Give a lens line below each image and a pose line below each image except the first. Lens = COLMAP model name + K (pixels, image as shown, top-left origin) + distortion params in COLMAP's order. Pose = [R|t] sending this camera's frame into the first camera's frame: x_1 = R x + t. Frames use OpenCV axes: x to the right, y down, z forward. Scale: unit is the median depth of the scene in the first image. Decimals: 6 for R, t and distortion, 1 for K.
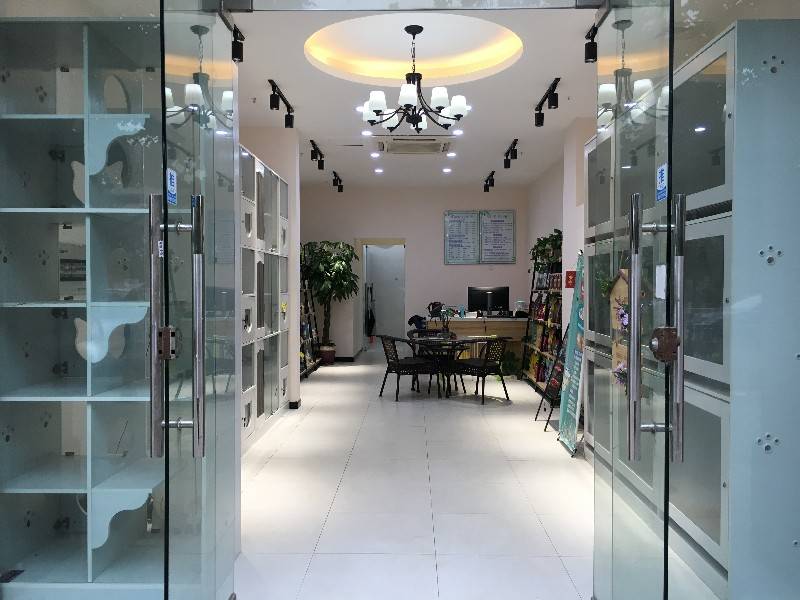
lens RADIAL K [[676.5, 0, 400.0], [0, 676.5, 300.0], [0, 0, 1]] dist [0.079003, -0.081784]
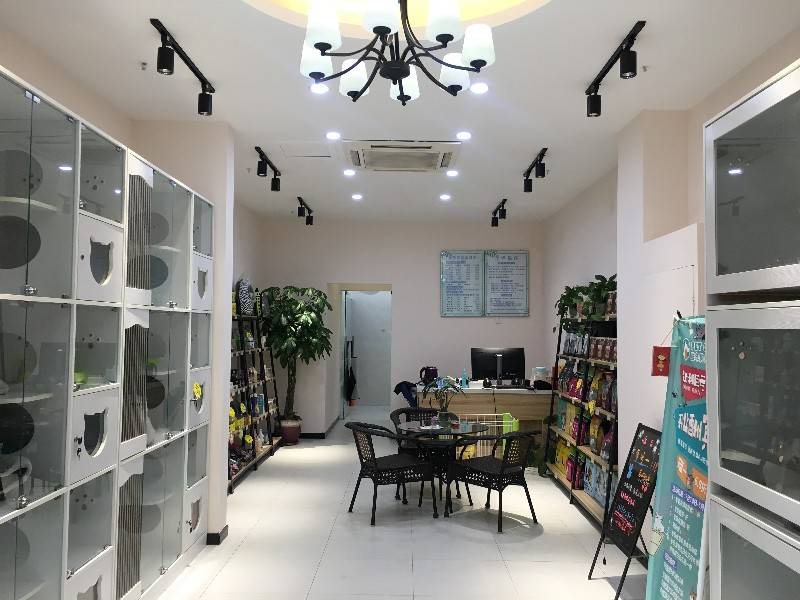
lens RADIAL K [[676.5, 0, 400.0], [0, 676.5, 300.0], [0, 0, 1]] dist [0.079003, -0.081784]
pose [[0.999897, 0.008861, 0.011309, 0.010966], [-0.008138, 0.998015, -0.062456, -0.027905], [-0.011840, 0.062357, 0.997984, 0.257288]]
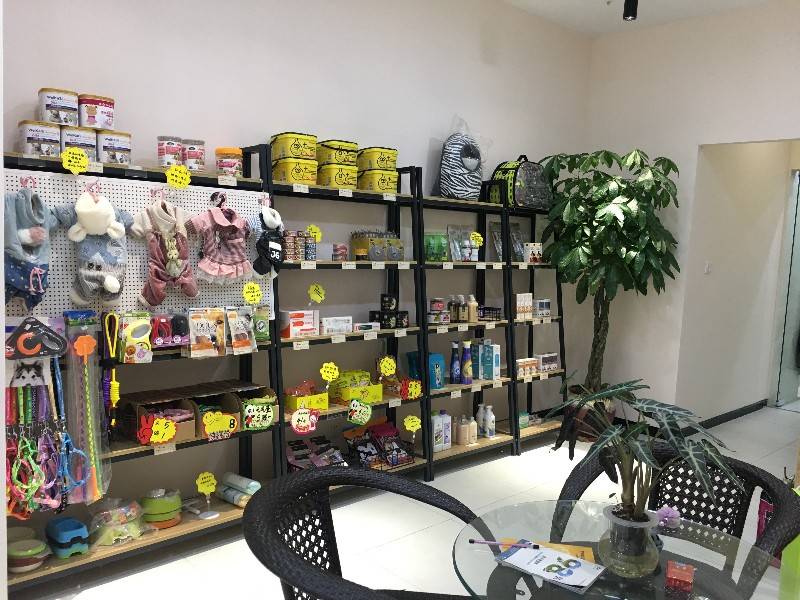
lens RADIAL K [[676.5, 0, 400.0], [0, 676.5, 300.0], [0, 0, 1]] dist [0.079003, -0.081784]
pose [[0.695014, 0.108618, -0.710744, 0.138659], [-0.064889, 0.993965, 0.088449, -0.030248], [0.716062, -0.015354, 0.697868, 0.751939]]
